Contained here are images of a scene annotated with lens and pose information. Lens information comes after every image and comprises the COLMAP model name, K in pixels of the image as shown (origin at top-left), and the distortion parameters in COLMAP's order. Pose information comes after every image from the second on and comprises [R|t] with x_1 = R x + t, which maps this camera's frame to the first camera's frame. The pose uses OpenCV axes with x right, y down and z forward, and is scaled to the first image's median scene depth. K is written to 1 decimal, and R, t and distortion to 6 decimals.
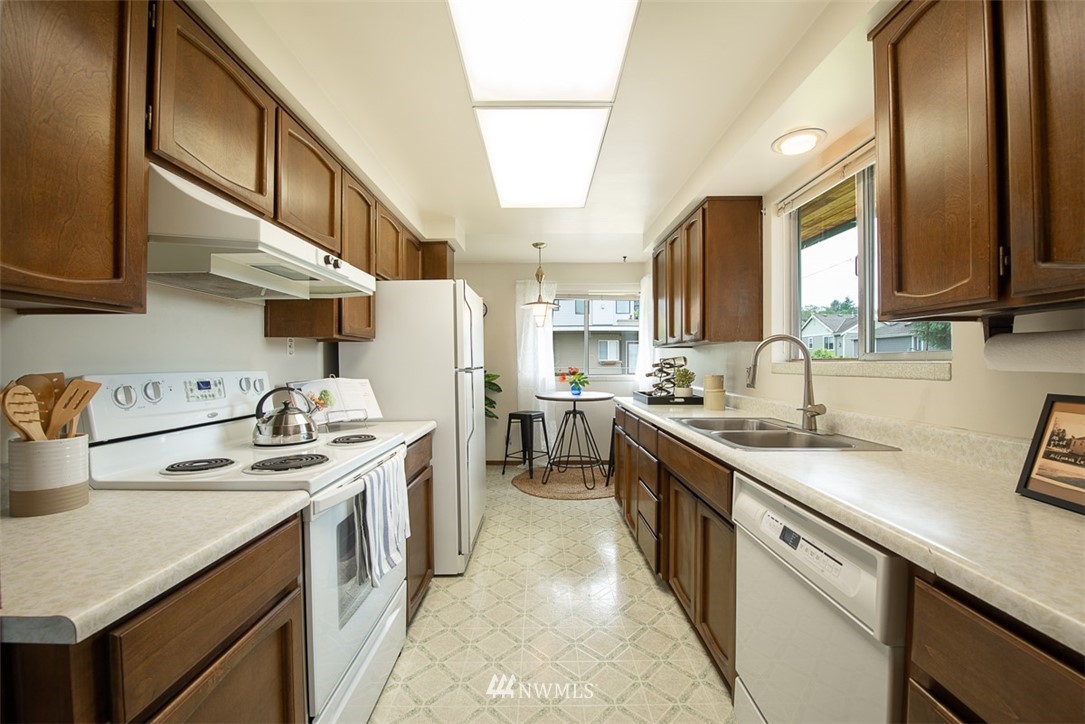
lens RADIAL K [[428.1, 0, 544.9], [0, 428.1, 362.8], [0, 0, 1]] dist [-0.011638, -0.003339]
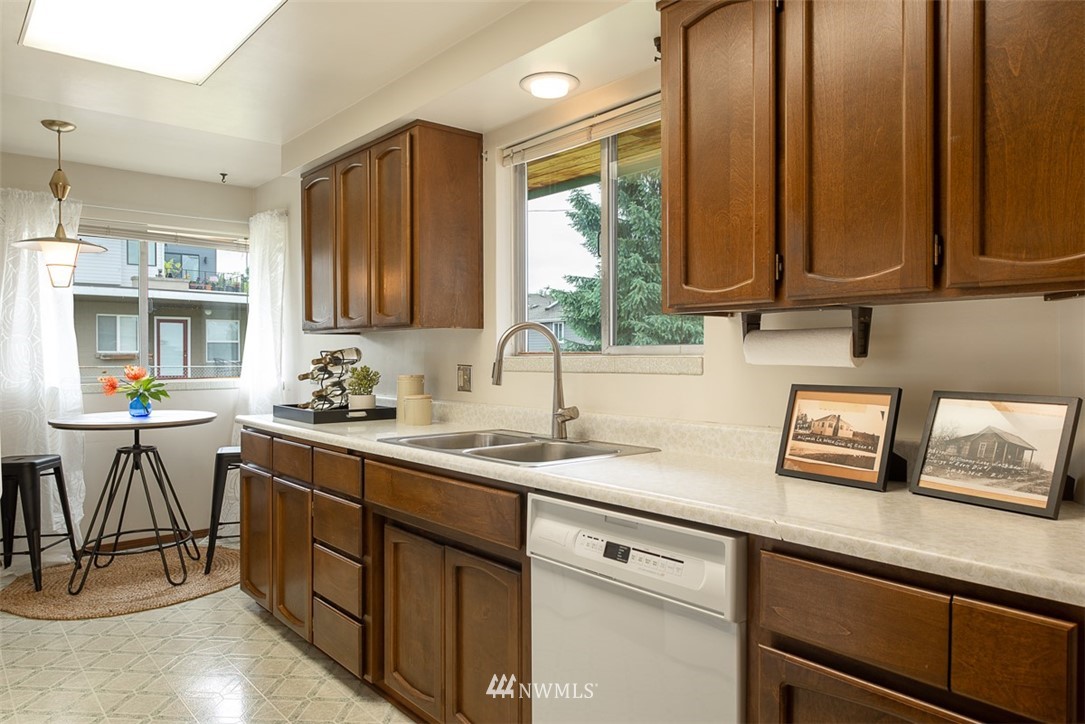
lens RADIAL K [[703.2, 0, 542.6], [0, 703.2, 357.5], [0, 0, 1]] dist [0.011680, -0.003739]
pose [[0.766427, -0.002368, 0.642327, -0.212771], [0.001832, 0.999997, 0.001501, -0.001224], [-0.642329, 0.000027, 0.766429, -0.015618]]
